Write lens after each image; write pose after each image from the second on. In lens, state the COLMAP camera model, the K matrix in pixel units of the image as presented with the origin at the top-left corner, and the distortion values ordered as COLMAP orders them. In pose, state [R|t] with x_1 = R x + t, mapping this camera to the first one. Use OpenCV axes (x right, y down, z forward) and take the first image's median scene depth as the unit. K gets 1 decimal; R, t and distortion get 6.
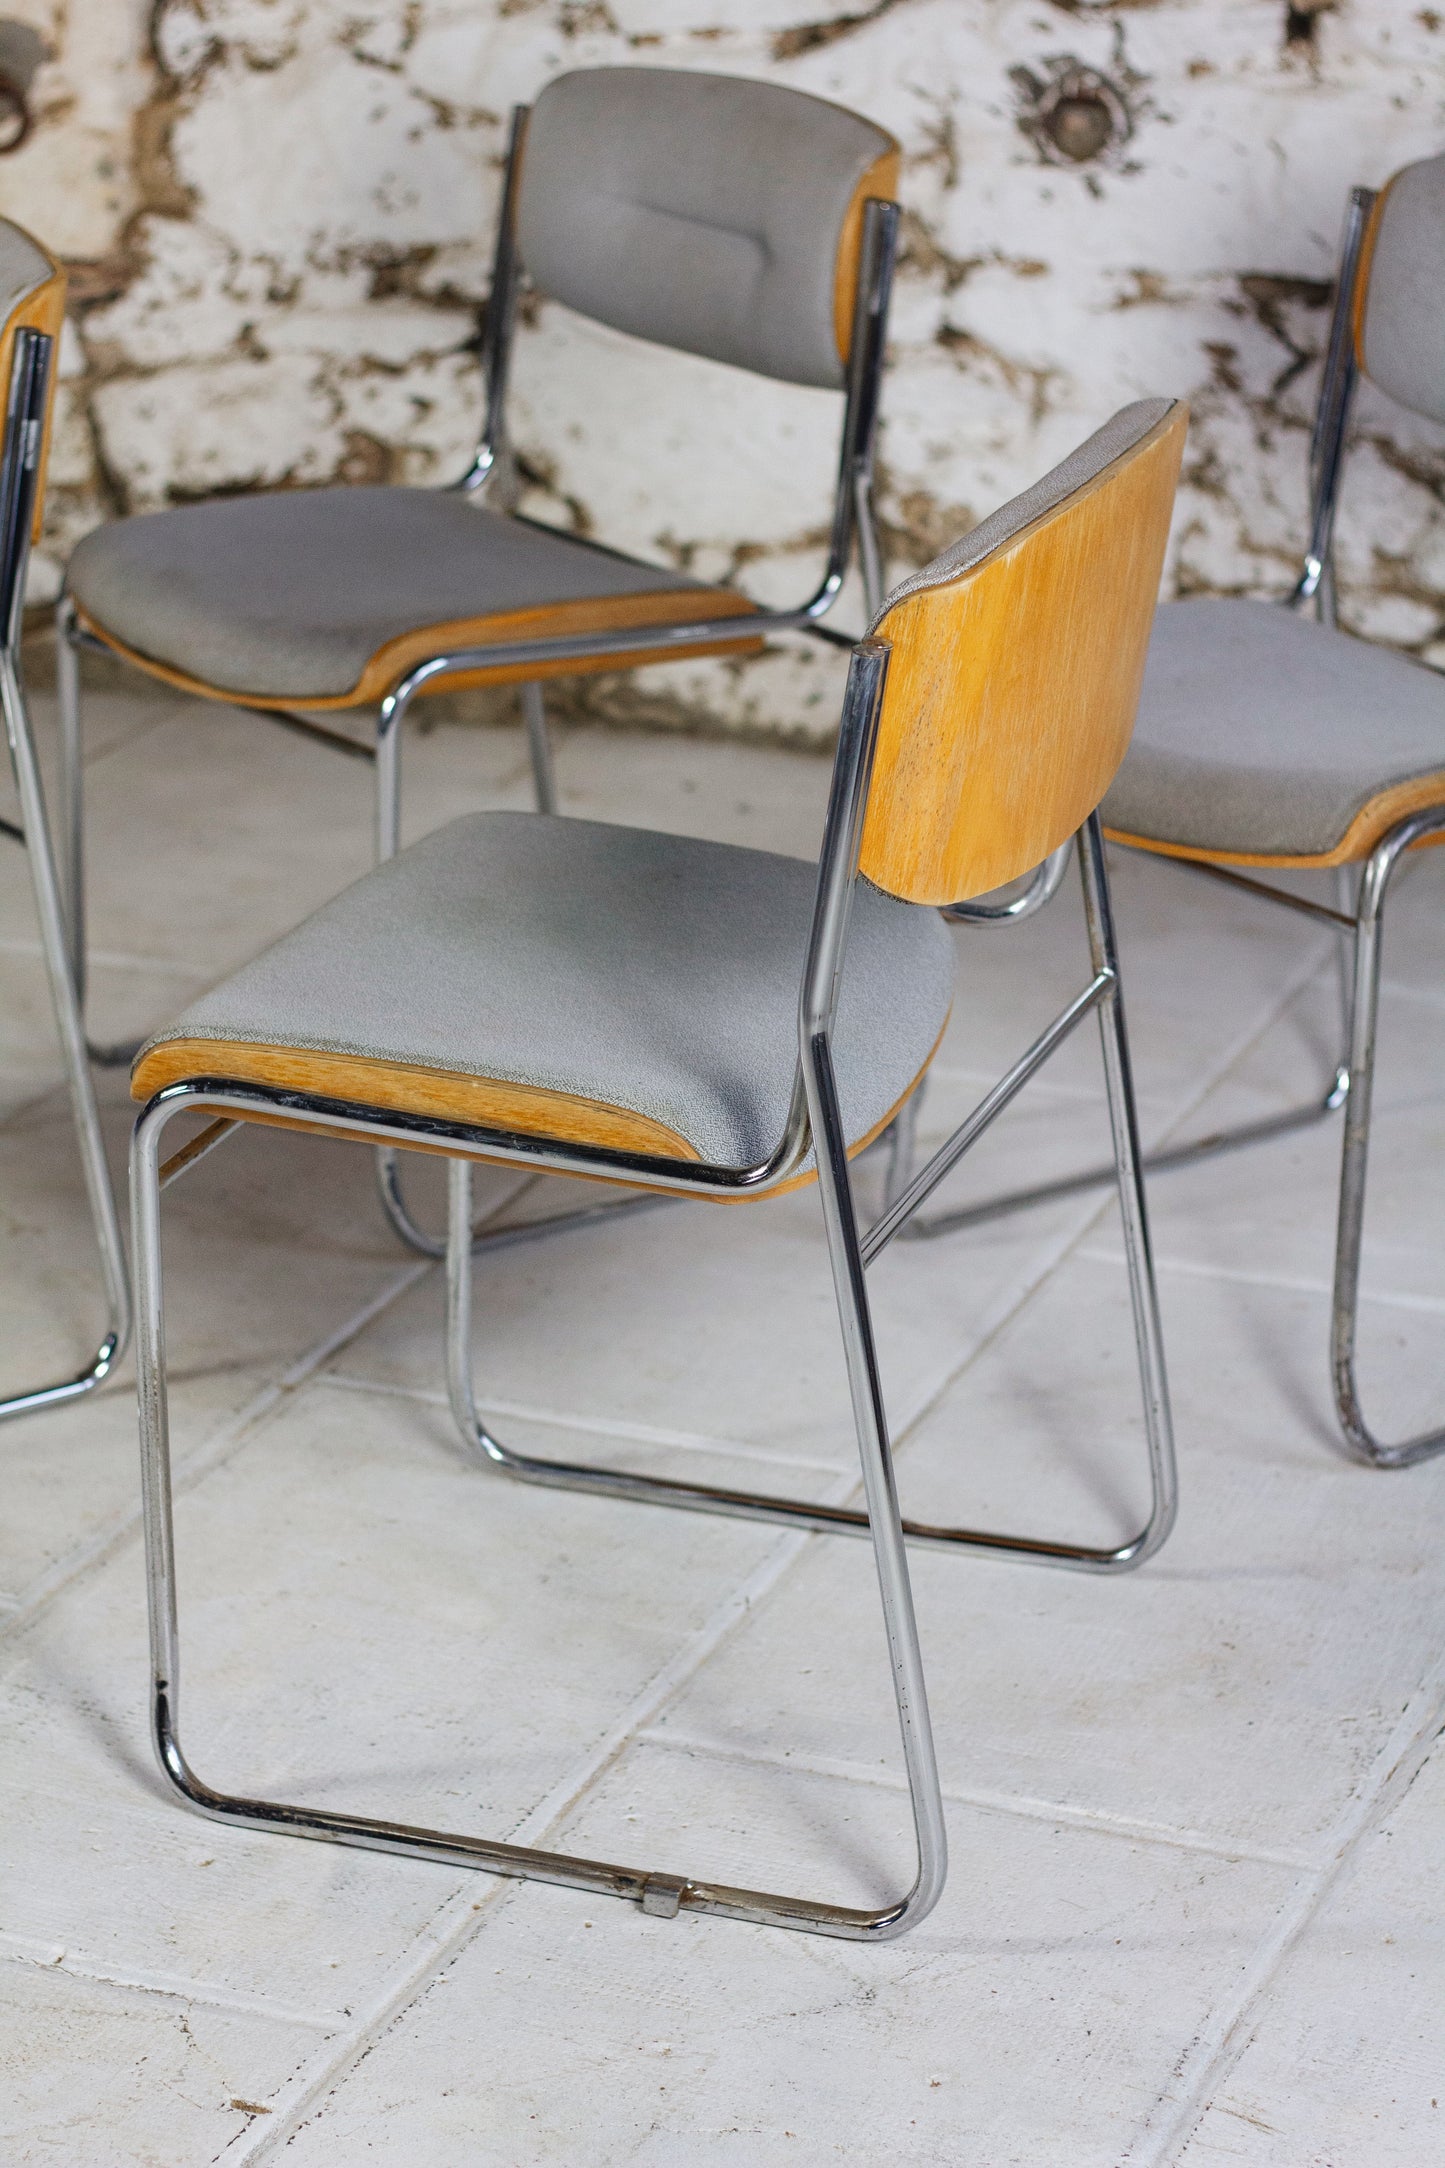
lens RADIAL K [[5132.4, 0, 696.2], [0, 5132.4, 1118.7], [0, 0, 1]] dist [-0.098252, 0.000000]
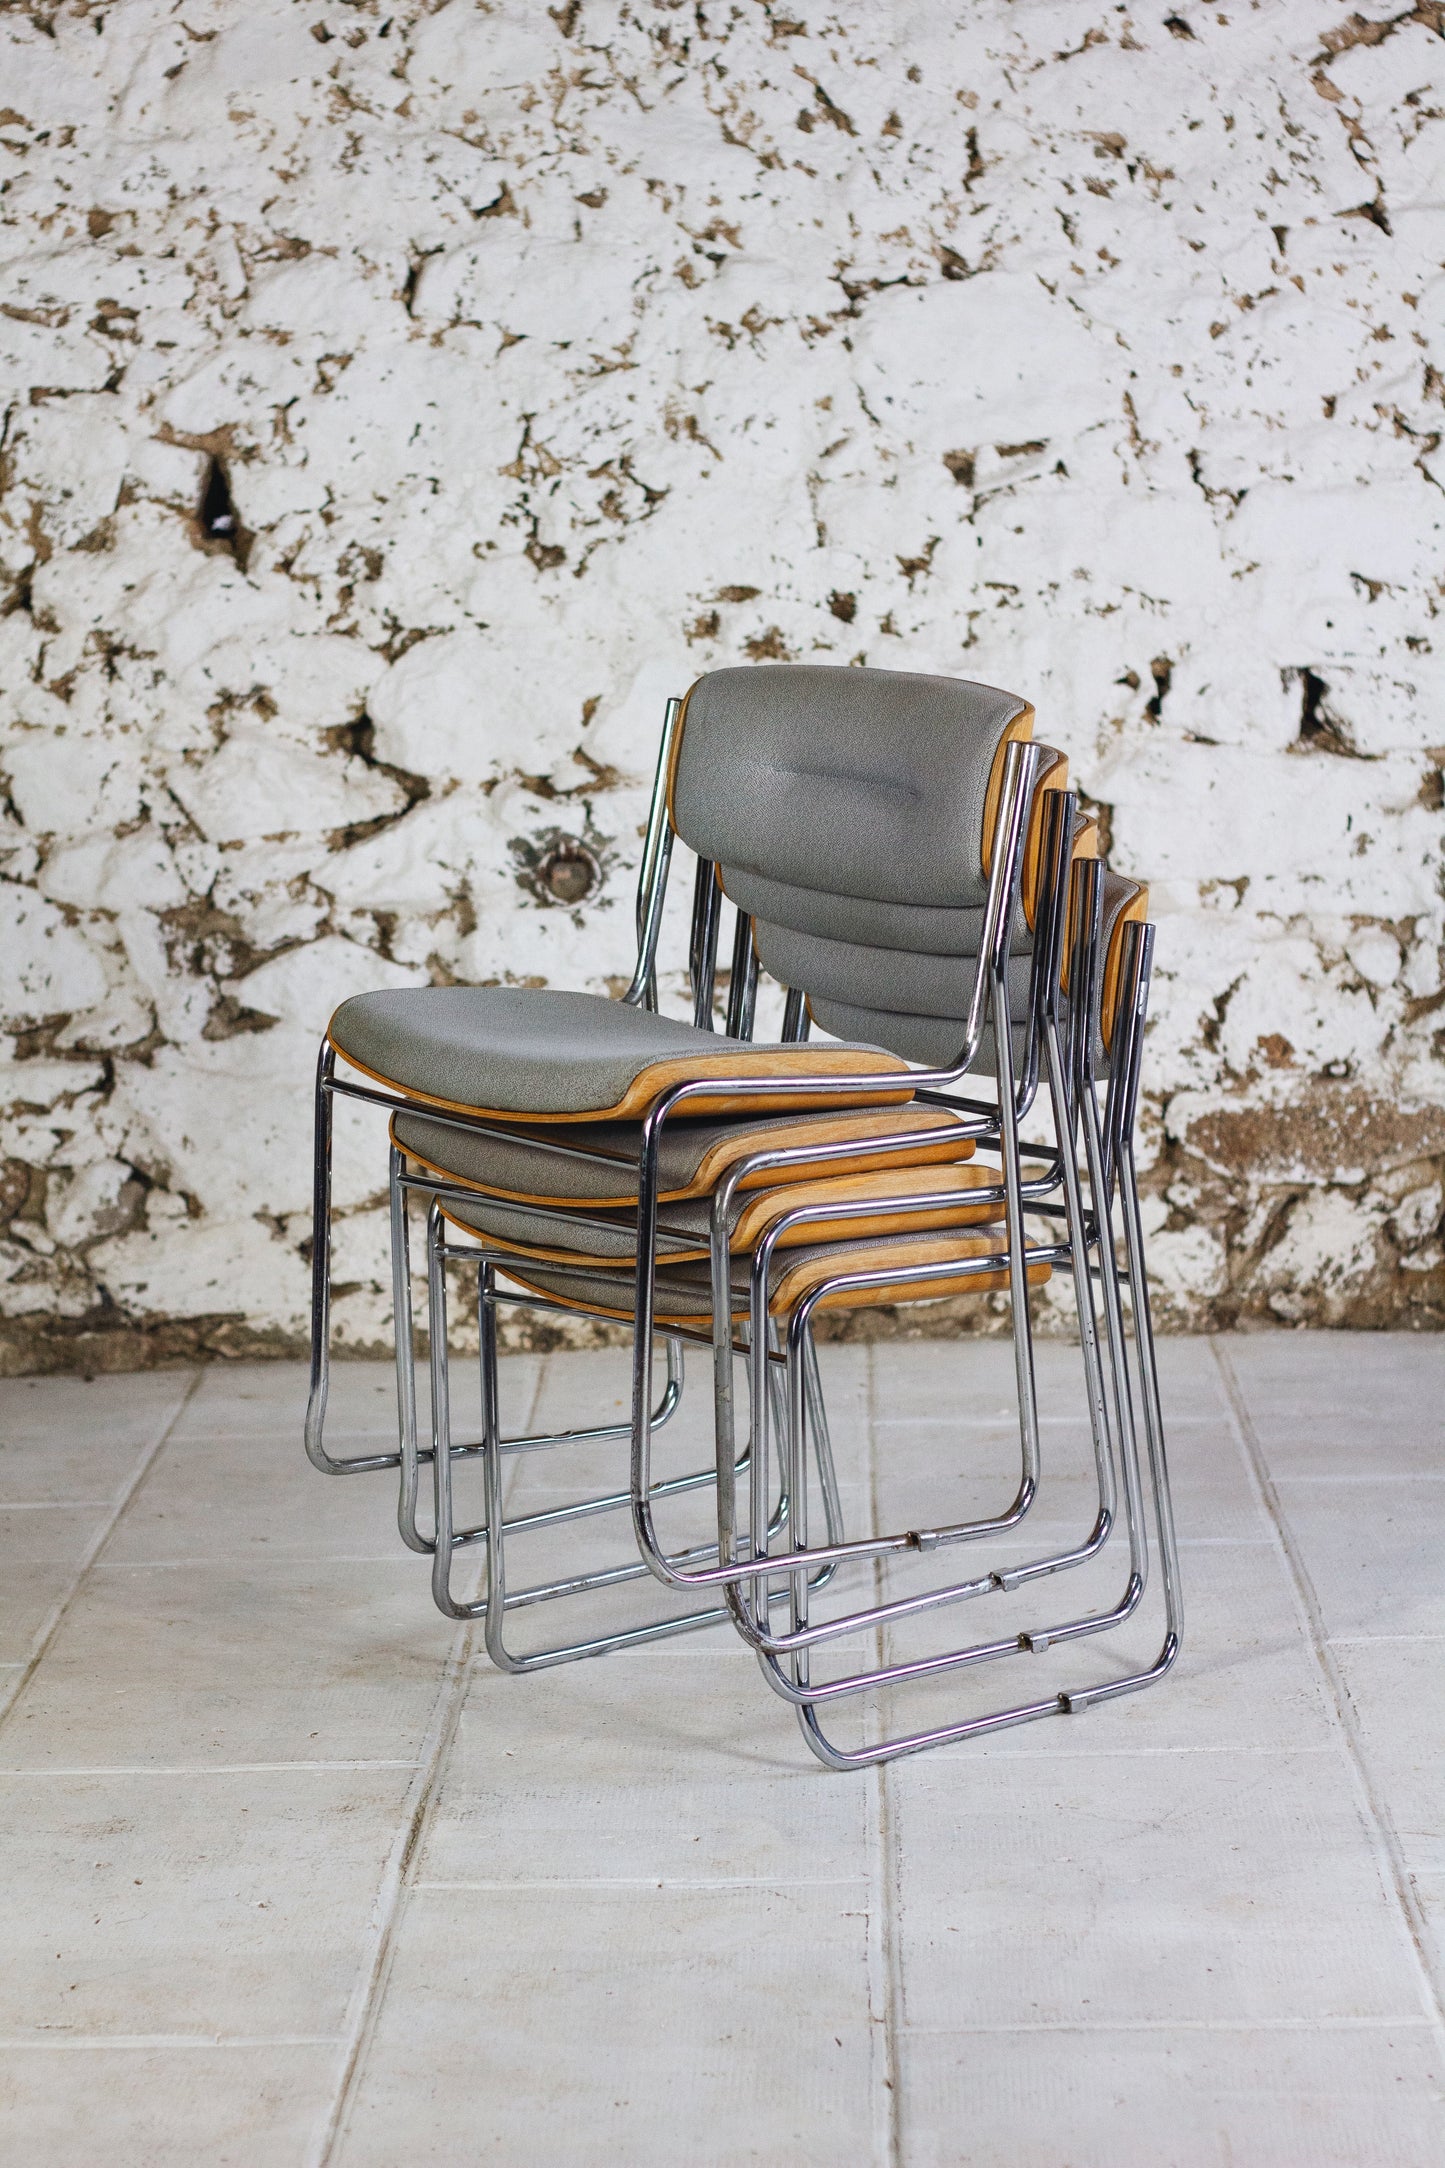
lens RADIAL K [[5132.4, 0, 705.5], [0, 5132.4, 1092.5], [0, 0, 1]] dist [-0.098252, 0.000000]
pose [[0.933158, -0.078808, 0.350722, -0.382383], [0.155511, 0.968150, -0.196218, 0.143590], [-0.324088, 0.237644, 0.915692, -0.285823]]
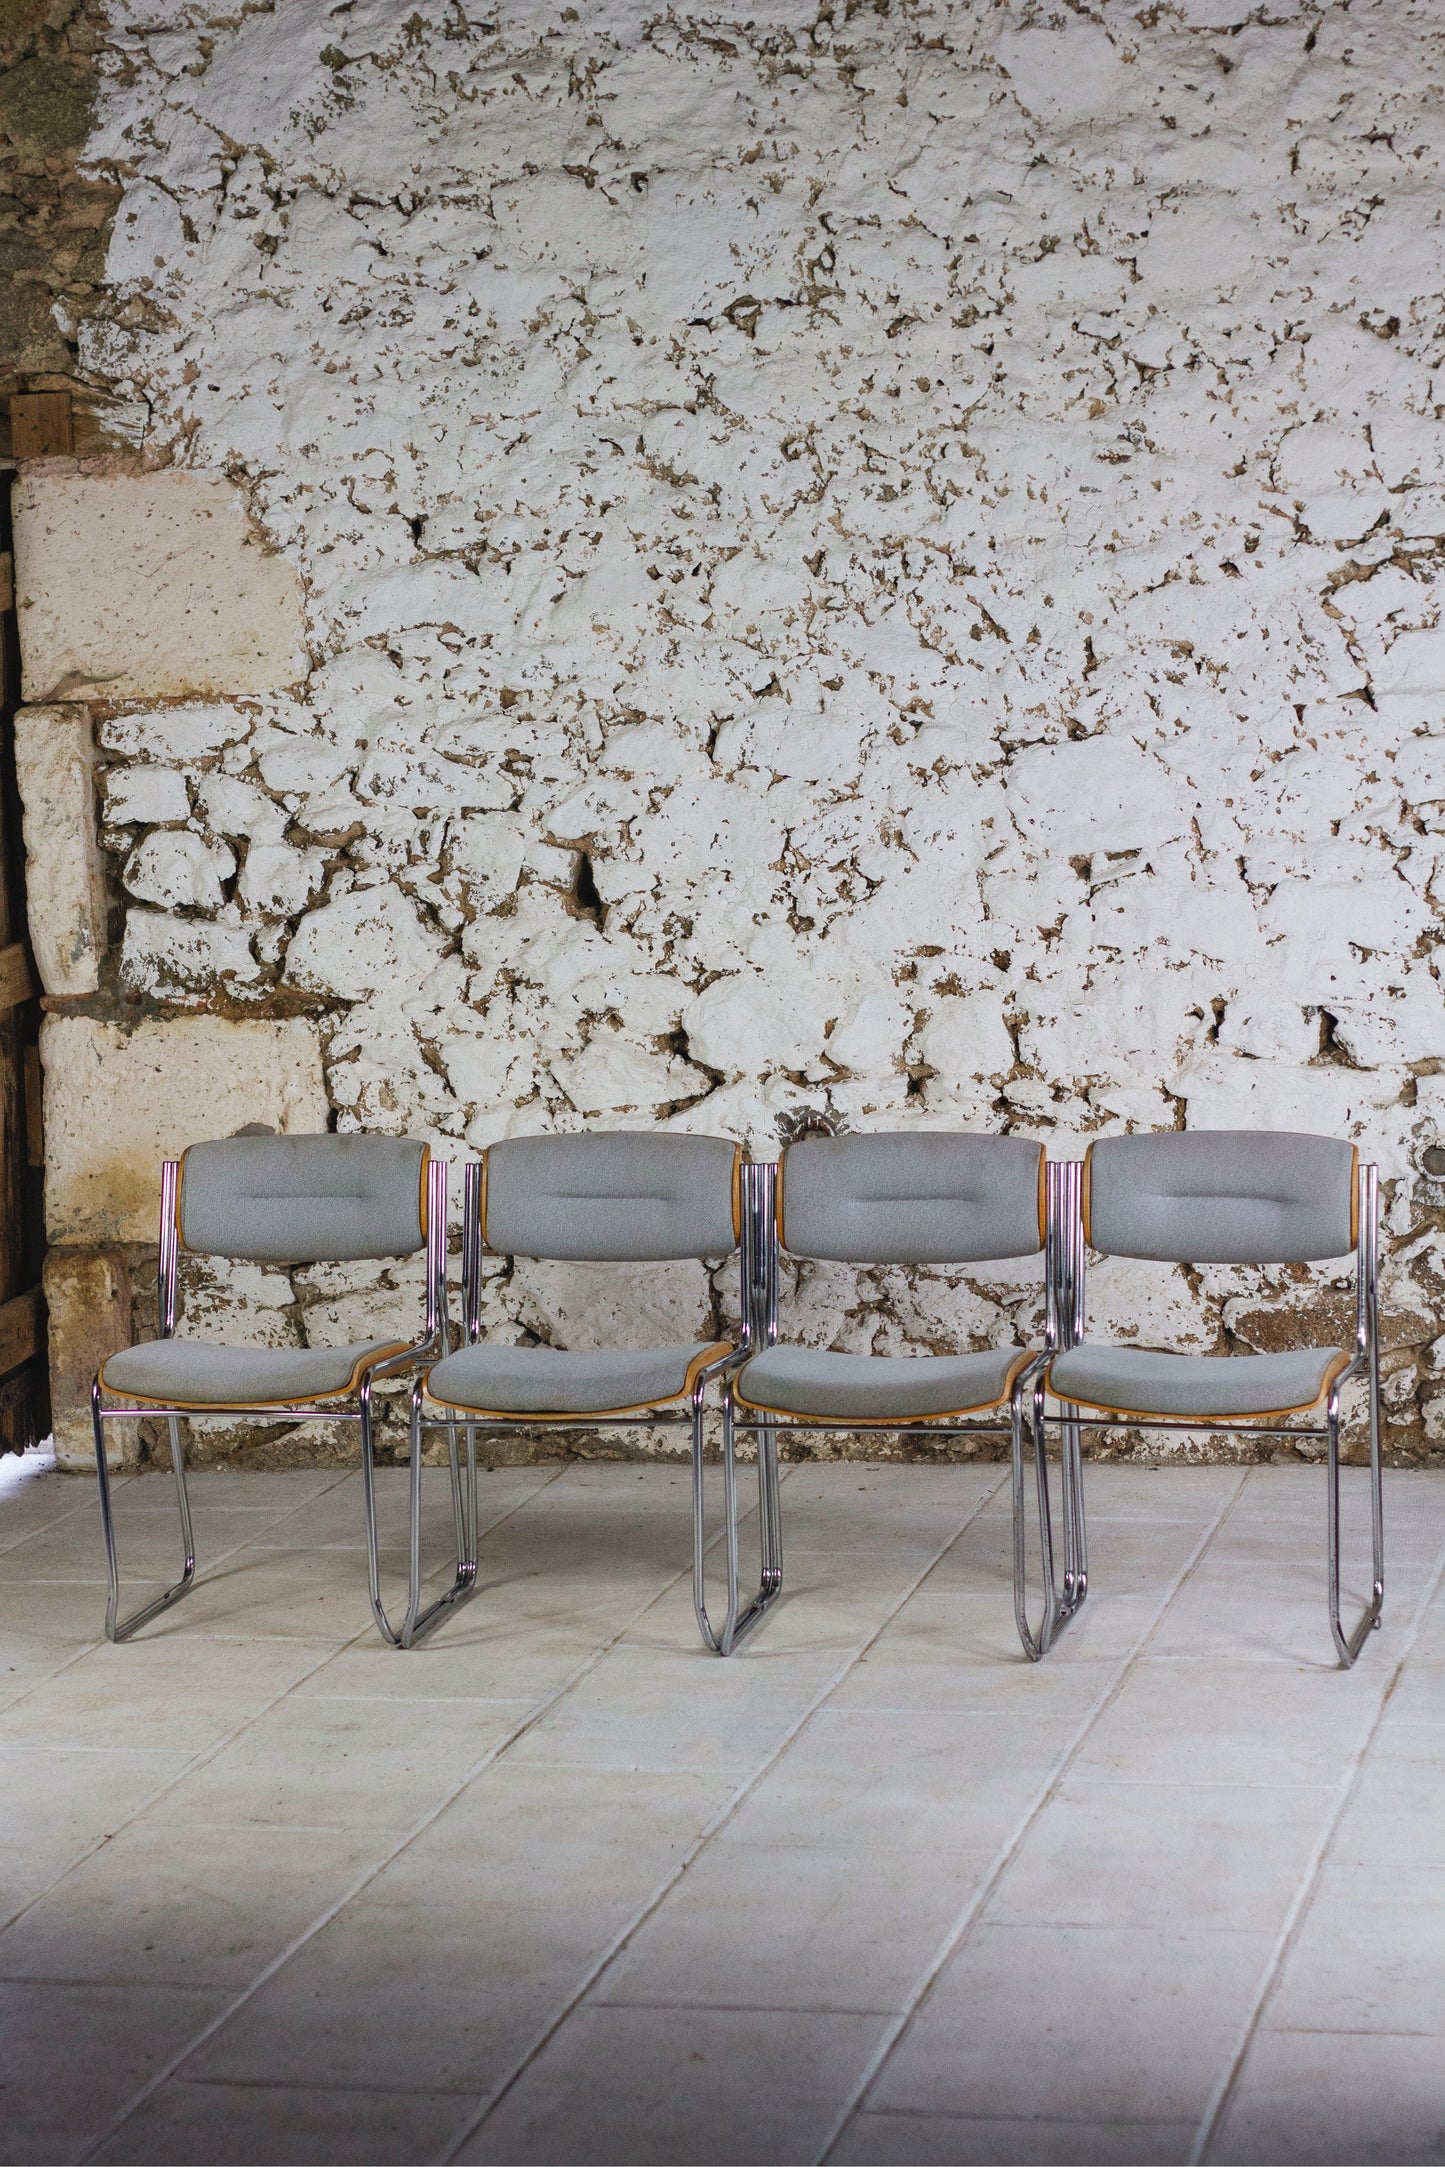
lens RADIAL K [[5130.0, 0, 698.5], [0, 5130.0, 1077.9], [0, 0, 1]] dist [-0.098252, 0.000000]
pose [[0.985072, -0.050772, 0.164487, -0.306640], [0.090657, 0.965282, -0.244973, 0.282202], [-0.146338, 0.256227, 0.955475, -0.971931]]
